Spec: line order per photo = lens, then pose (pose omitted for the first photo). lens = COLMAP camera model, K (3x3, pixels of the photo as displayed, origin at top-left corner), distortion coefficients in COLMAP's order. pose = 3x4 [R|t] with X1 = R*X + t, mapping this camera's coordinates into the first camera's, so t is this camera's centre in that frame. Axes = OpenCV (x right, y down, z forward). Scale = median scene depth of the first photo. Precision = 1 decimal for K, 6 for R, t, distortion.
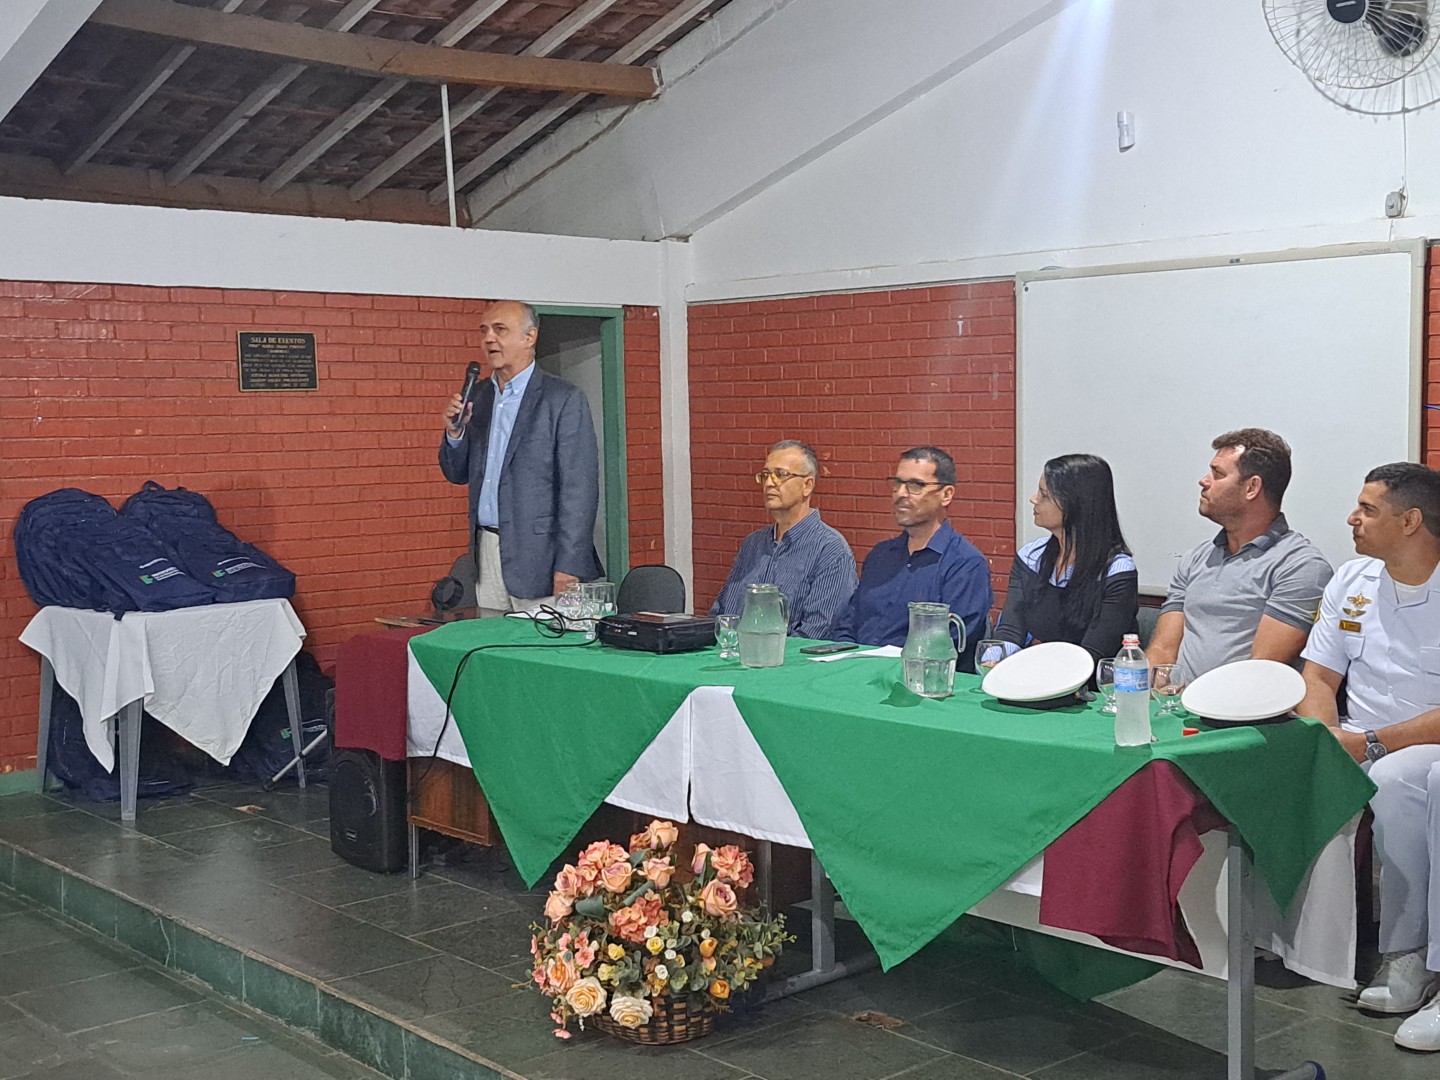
lens RADIAL K [[1820.6, 0, 747.6], [0, 1820.6, 543.3], [0, 0, 1]] dist [0.183377, -0.403354]
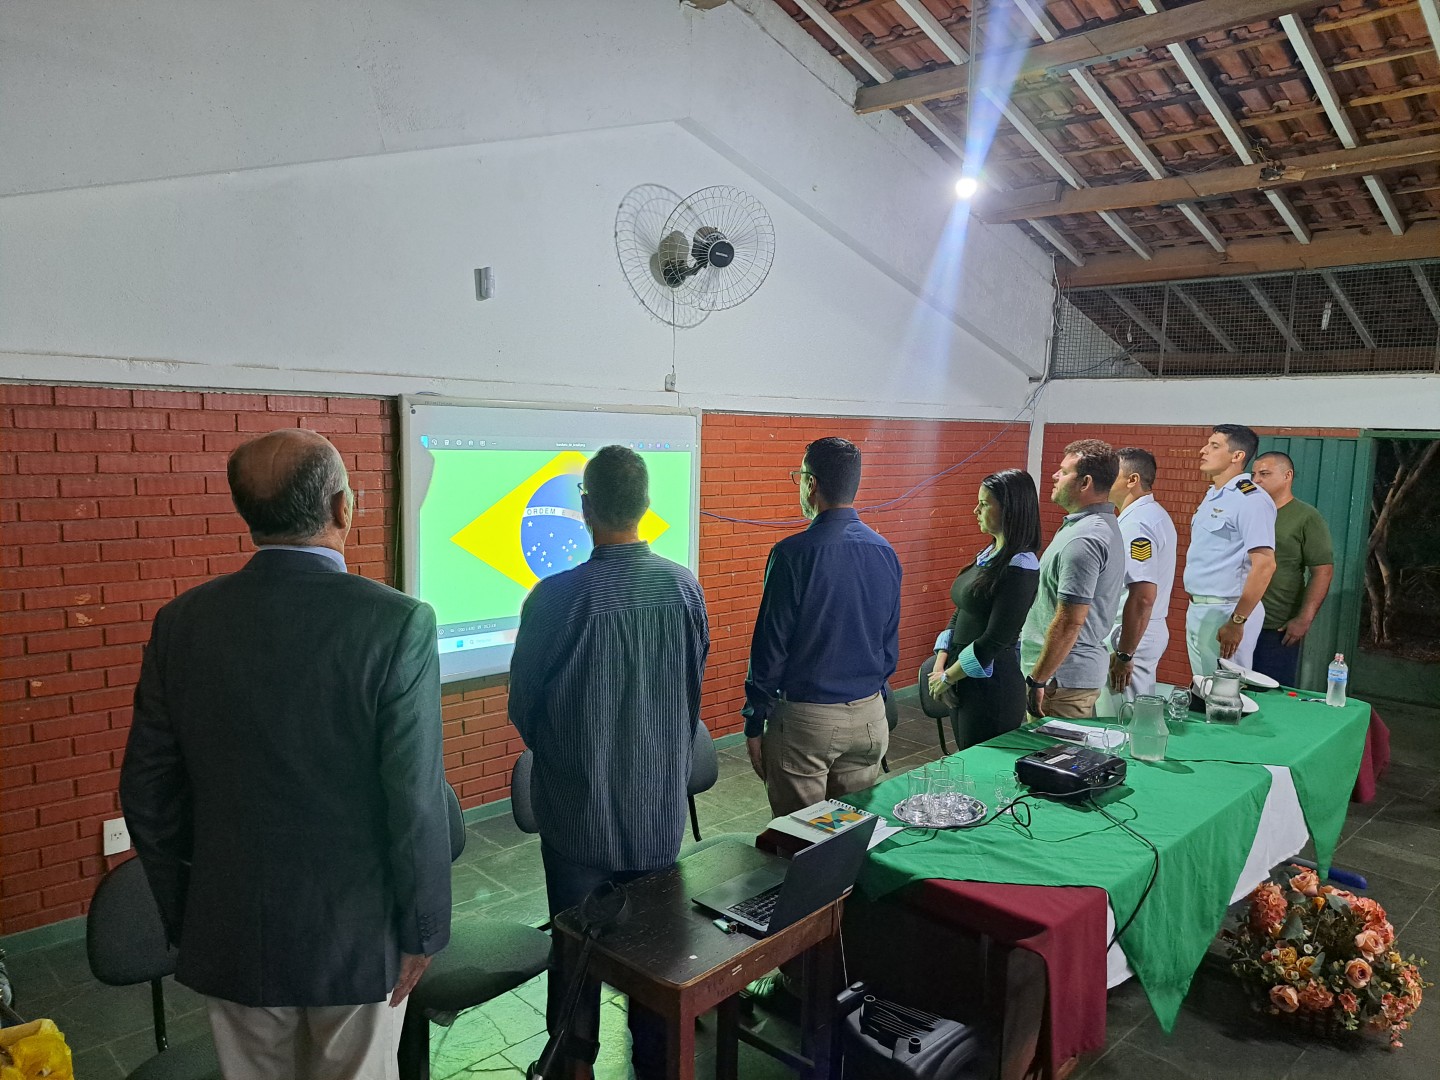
lens RADIAL K [[1041.2, 0, 722.5], [0, 1041.2, 547.8], [0, 0, 1]] dist [0.050957, -0.043871]
pose [[-0.051201, -0.105600, 0.993090, -0.666870], [0.050271, 0.992861, 0.108167, -0.170485], [-0.997422, 0.055462, -0.045527, 1.246892]]
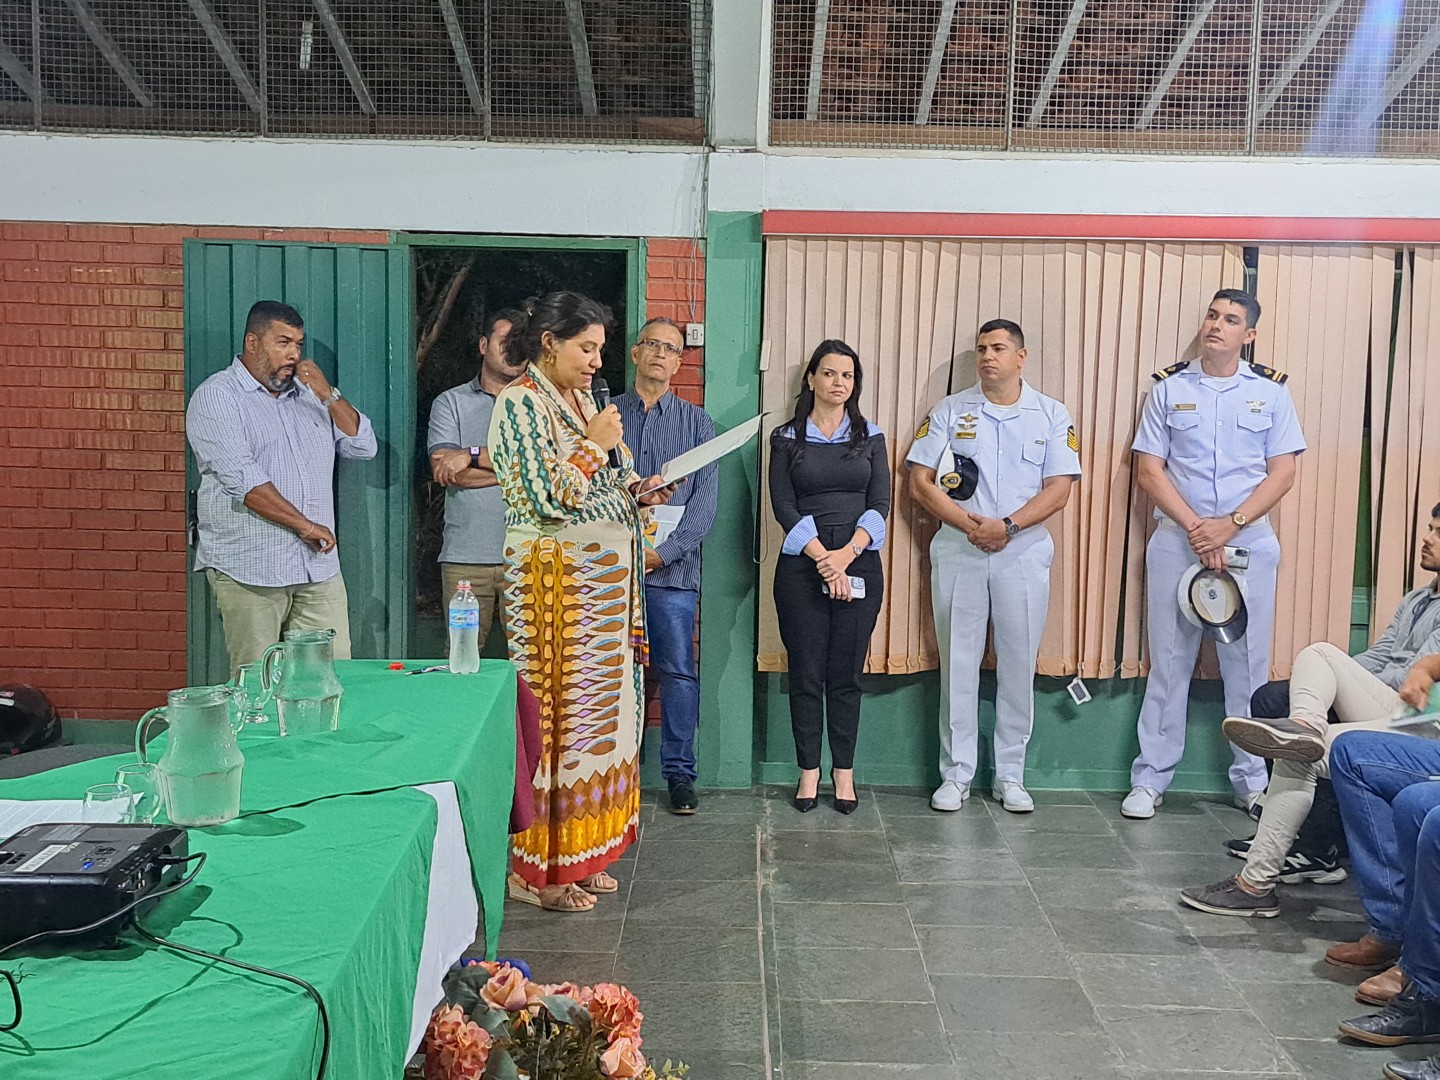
lens RADIAL K [[1820.6, 0, 747.6], [0, 1820.6, 543.3], [0, 0, 1]] dist [0.183377, -0.403354]
pose [[-0.745420, -0.073141, 0.662571, -0.503650], [0.042751, 0.986671, 0.157015, -0.110289], [-0.665223, 0.145367, -0.732357, 1.239646]]
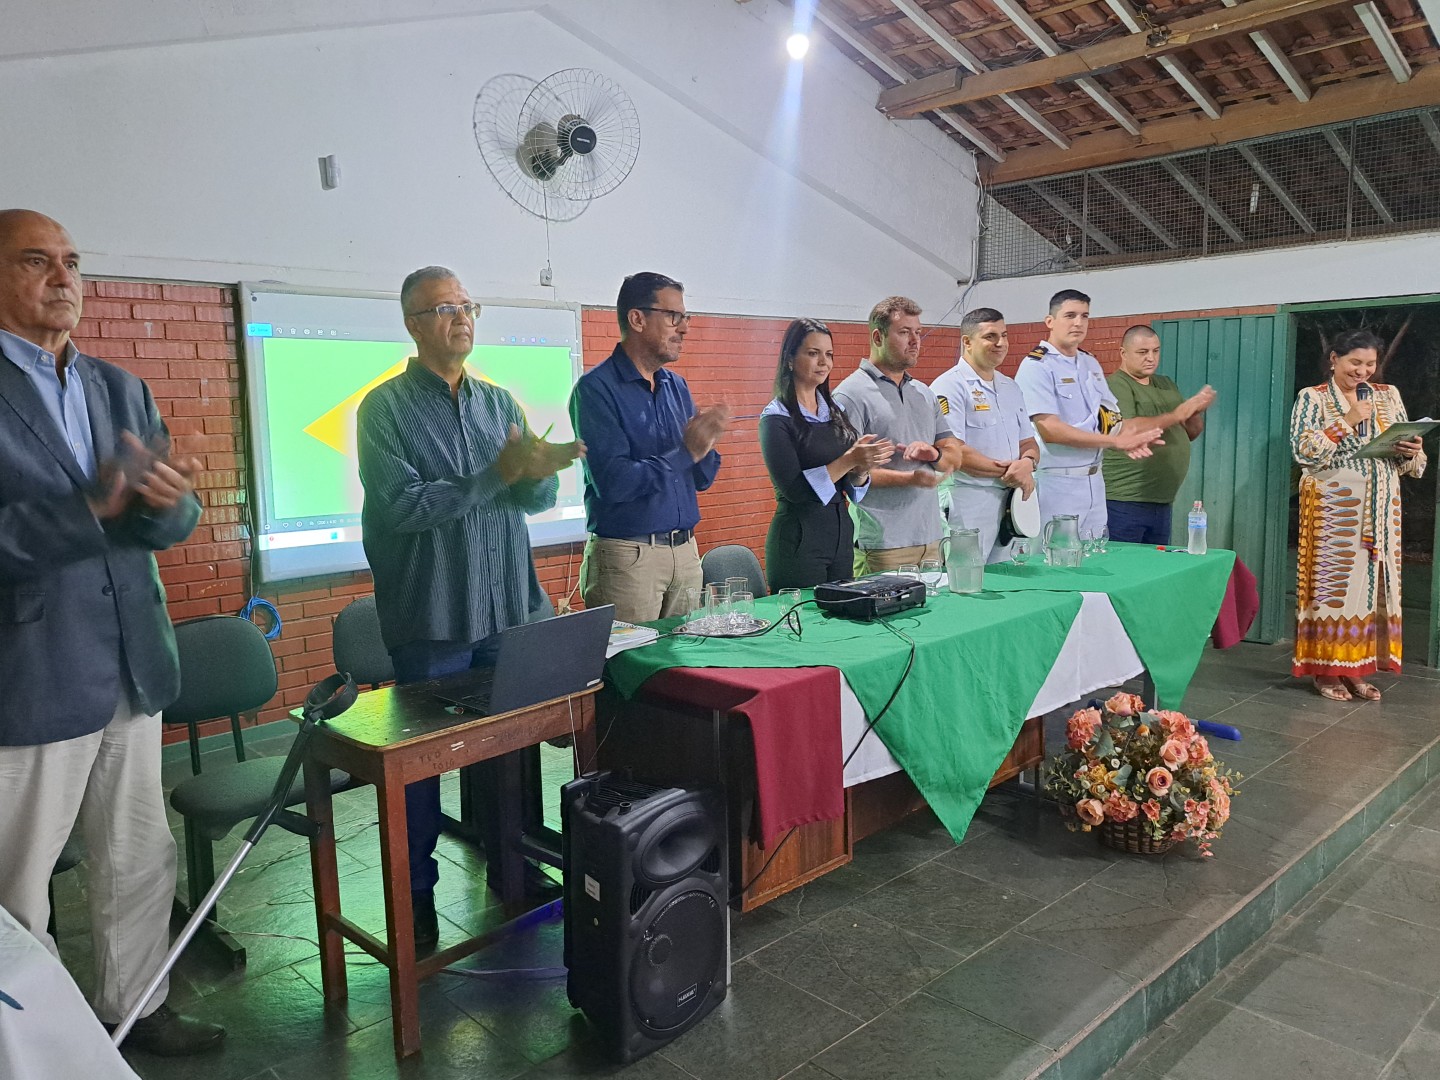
lens RADIAL K [[1088.1, 0, 724.5], [0, 1088.1, 523.7], [0, 0, 1]] dist [0.062679, -0.068489]
pose [[-0.034199, -0.098892, 0.994510, -0.714089], [0.095283, 0.990237, 0.101744, -0.073374], [-0.994863, 0.098240, -0.024442, 1.111388]]
